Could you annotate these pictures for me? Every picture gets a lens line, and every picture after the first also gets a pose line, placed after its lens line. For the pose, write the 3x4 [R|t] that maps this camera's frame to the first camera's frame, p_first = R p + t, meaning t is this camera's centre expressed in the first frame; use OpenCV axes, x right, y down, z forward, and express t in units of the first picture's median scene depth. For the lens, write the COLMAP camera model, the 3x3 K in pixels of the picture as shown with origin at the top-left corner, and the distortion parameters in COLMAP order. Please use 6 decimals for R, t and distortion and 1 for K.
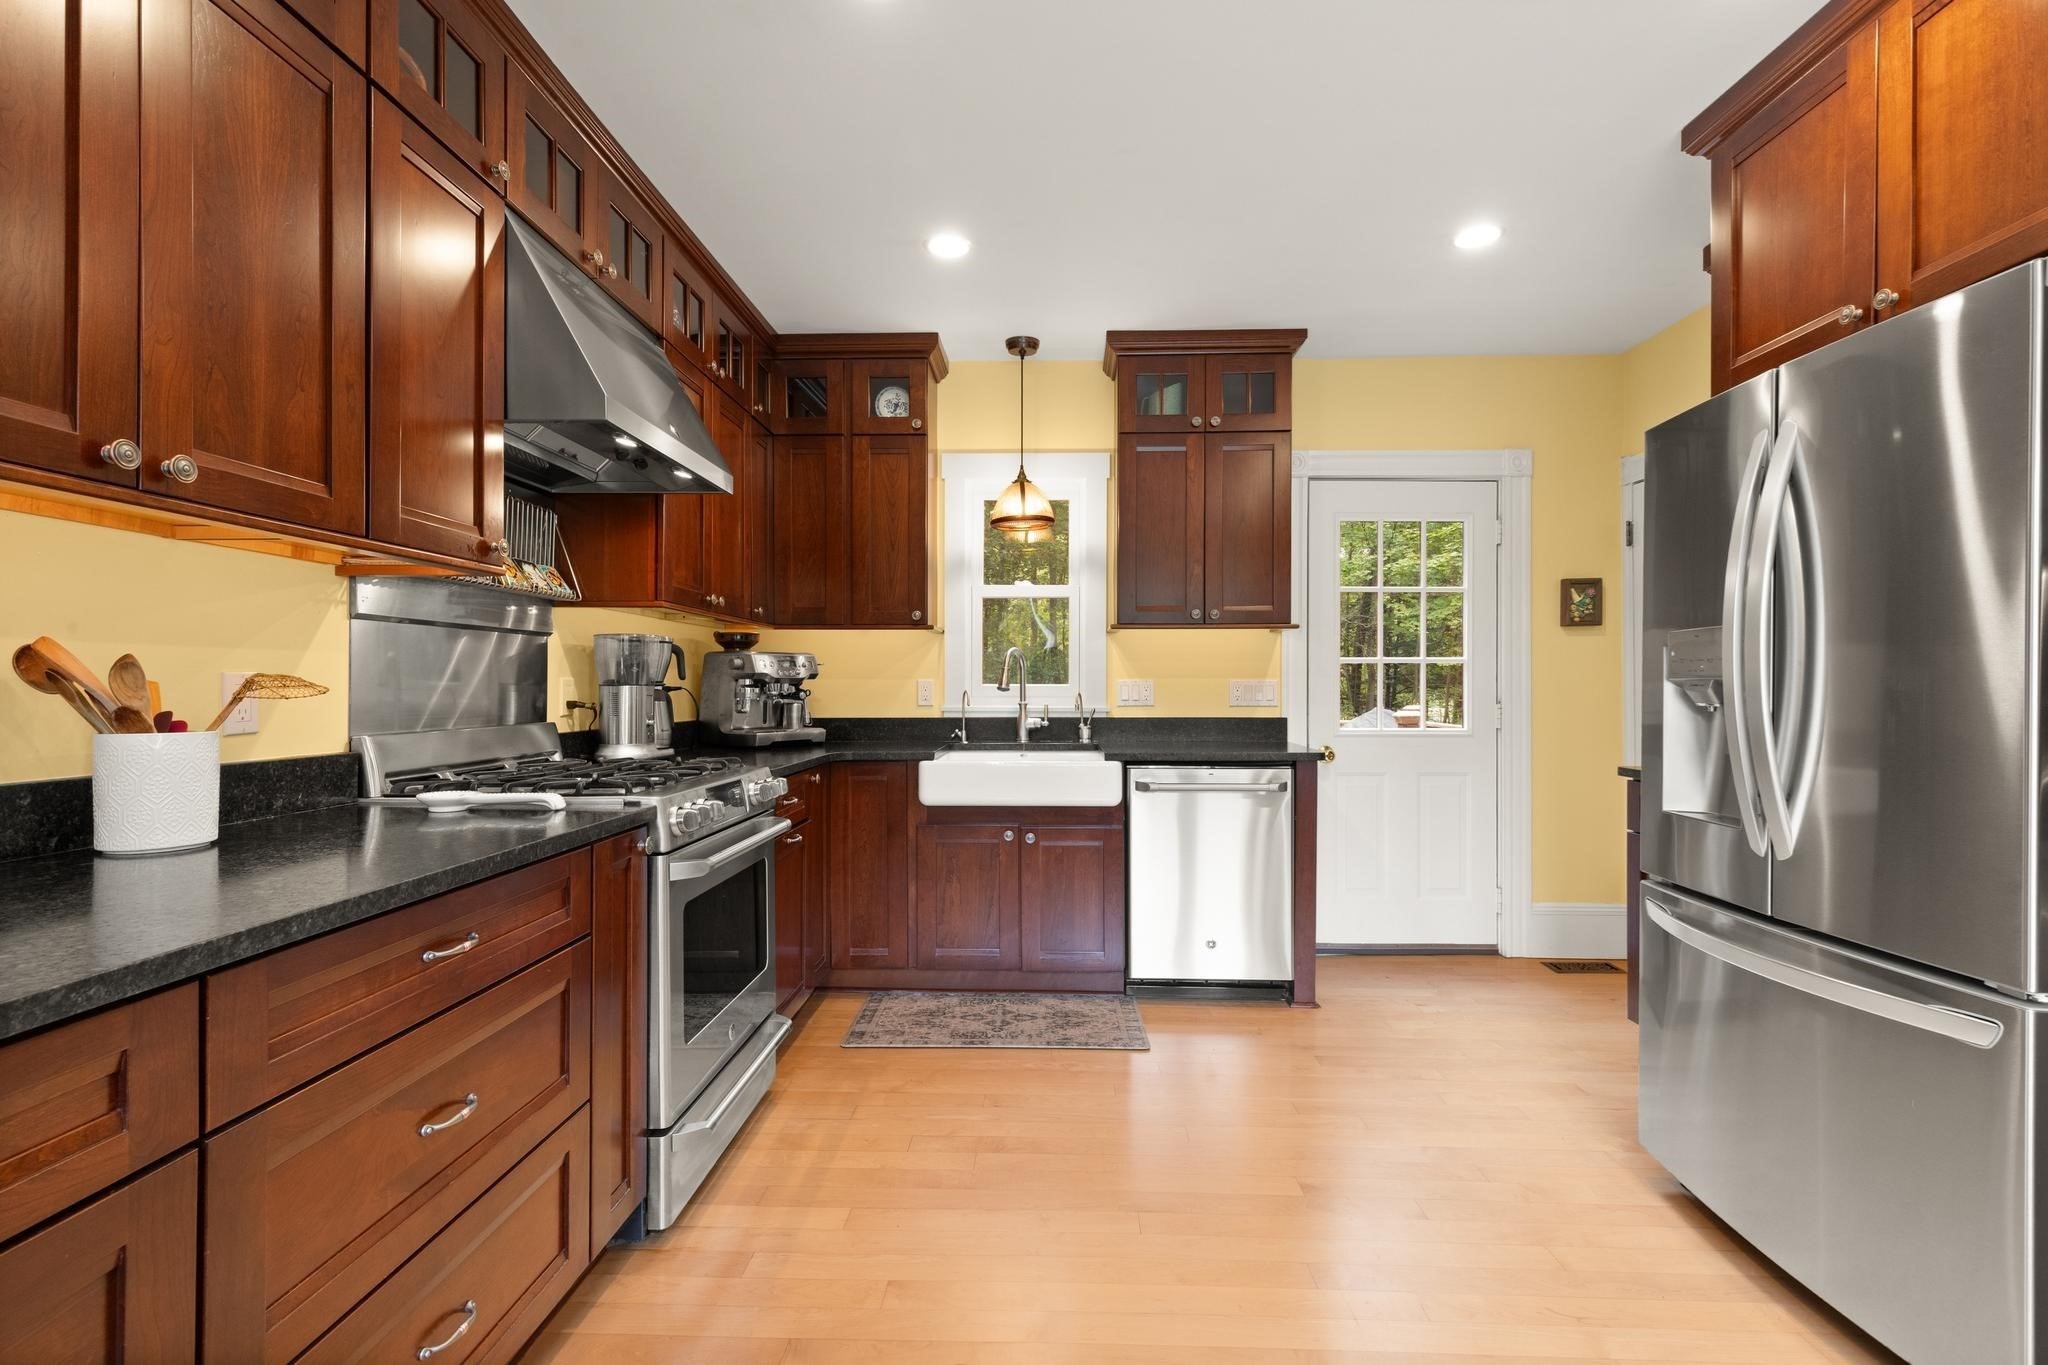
lens RADIAL K [[932.9, 0, 1028.7], [0, 932.9, 681.9], [0, 0, 1]] dist [0.003018, -0.000927]
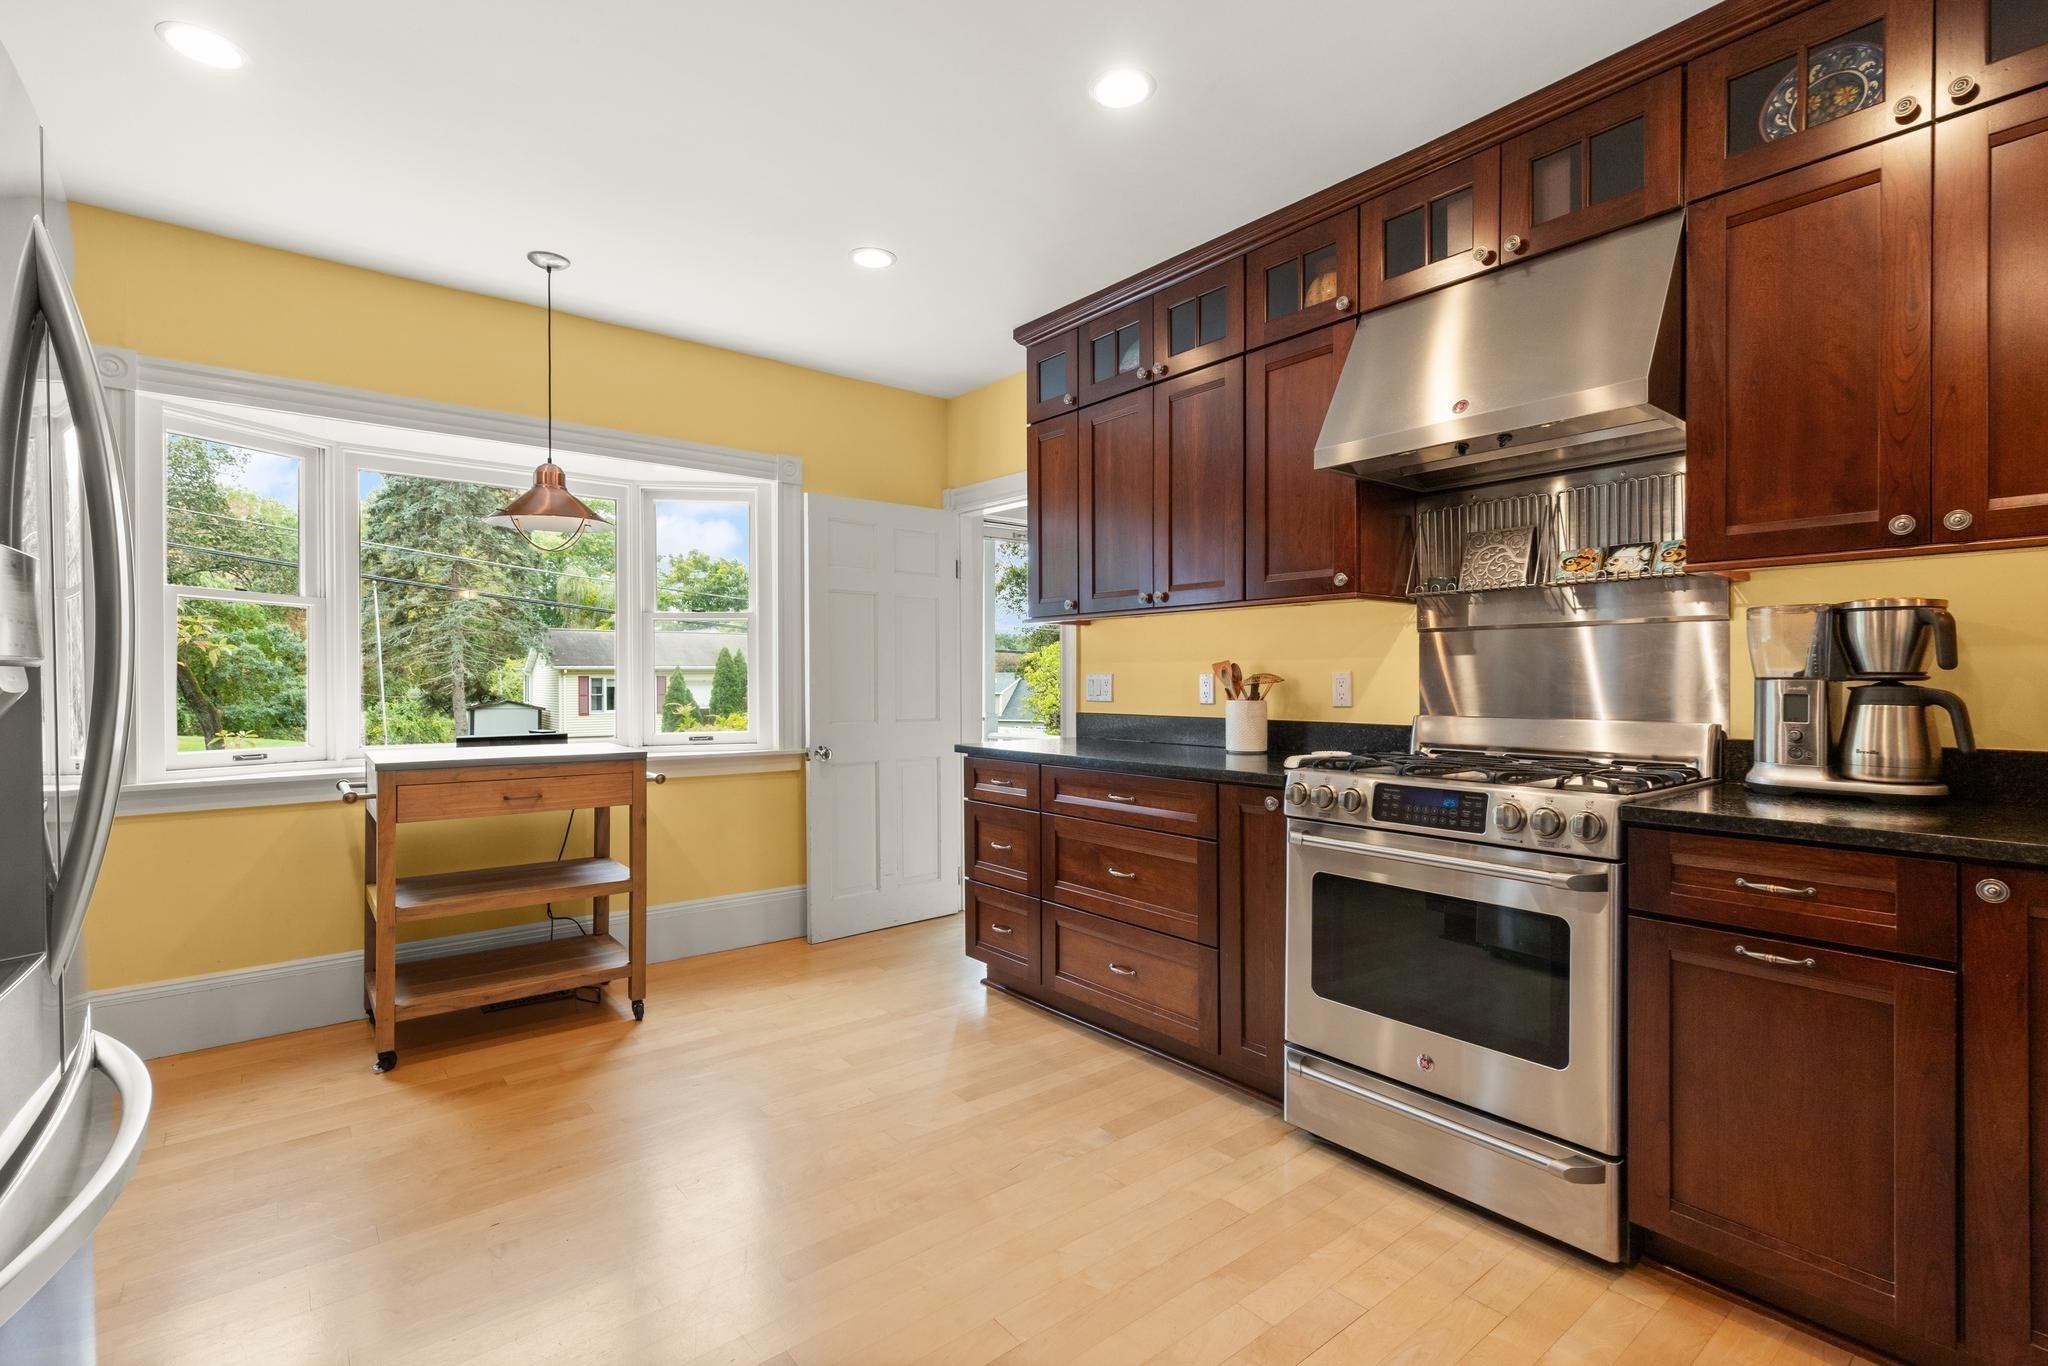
lens RADIAL K [[932.9, 0, 1028.7], [0, 932.9, 682.4], [0, 0, 1]] dist [0.003018, -0.000927]
pose [[-0.759936, 0.003116, -0.649991, 0.380096], [0.004222, 0.999991, -0.000143, 0.003179], [0.649985, -0.002853, -0.759942, 0.979010]]
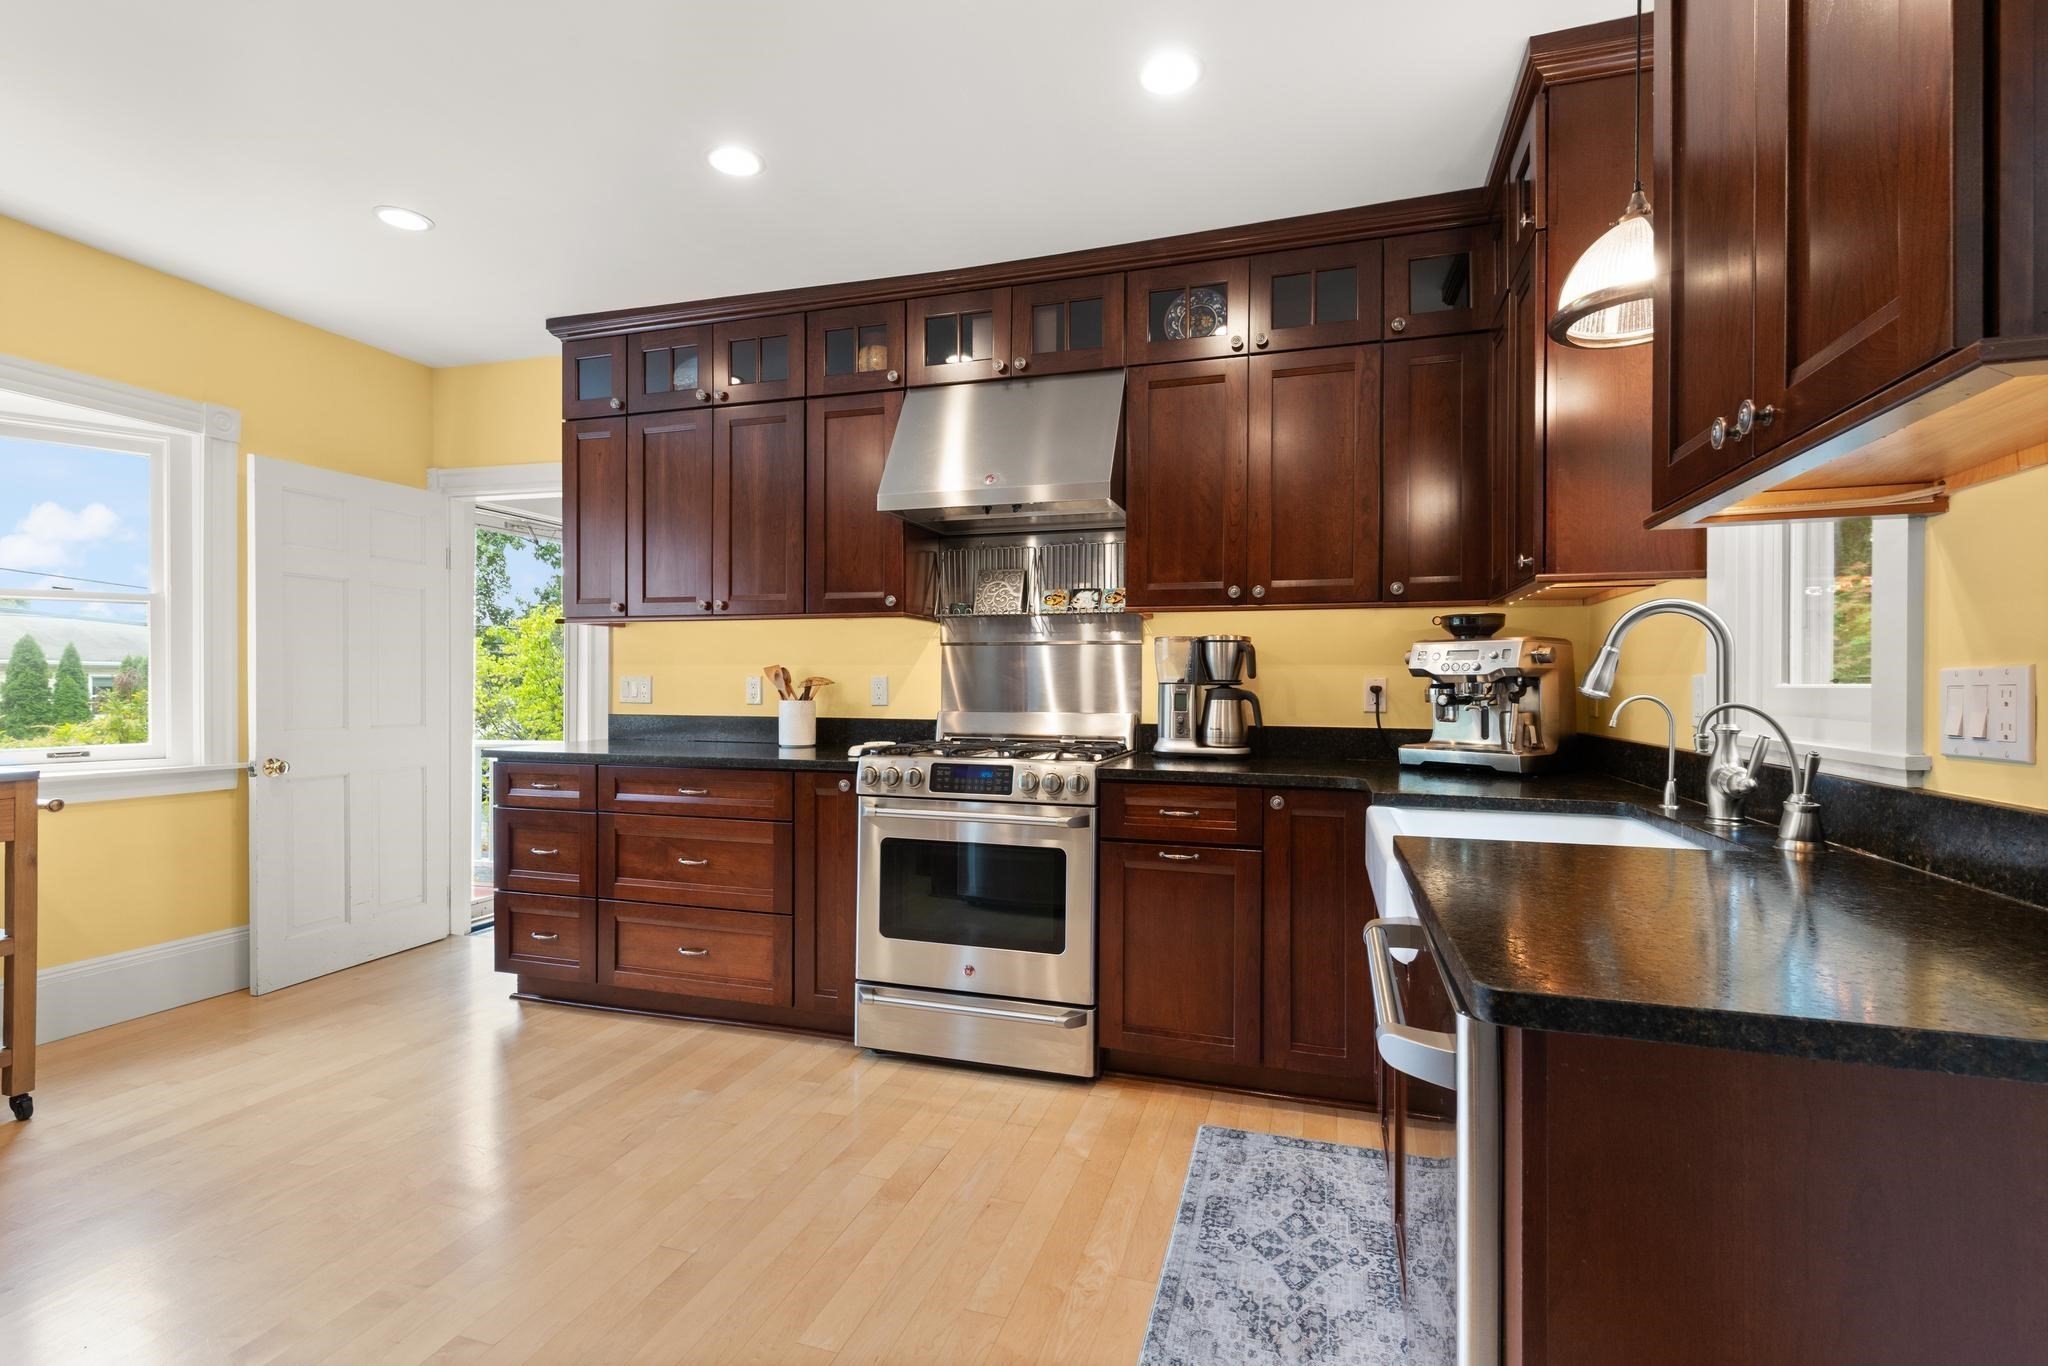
lens RADIAL K [[940.1, 0, 1027.4], [0, 940.1, 685.4], [0, 0, 1]] dist [0.007472, -0.000830]
pose [[-0.275473, 0.000579, -0.961309, 0.560341], [-0.000665, 0.999999, 0.000793, 0.003786], [0.961309, 0.000858, -0.275472, 0.956615]]
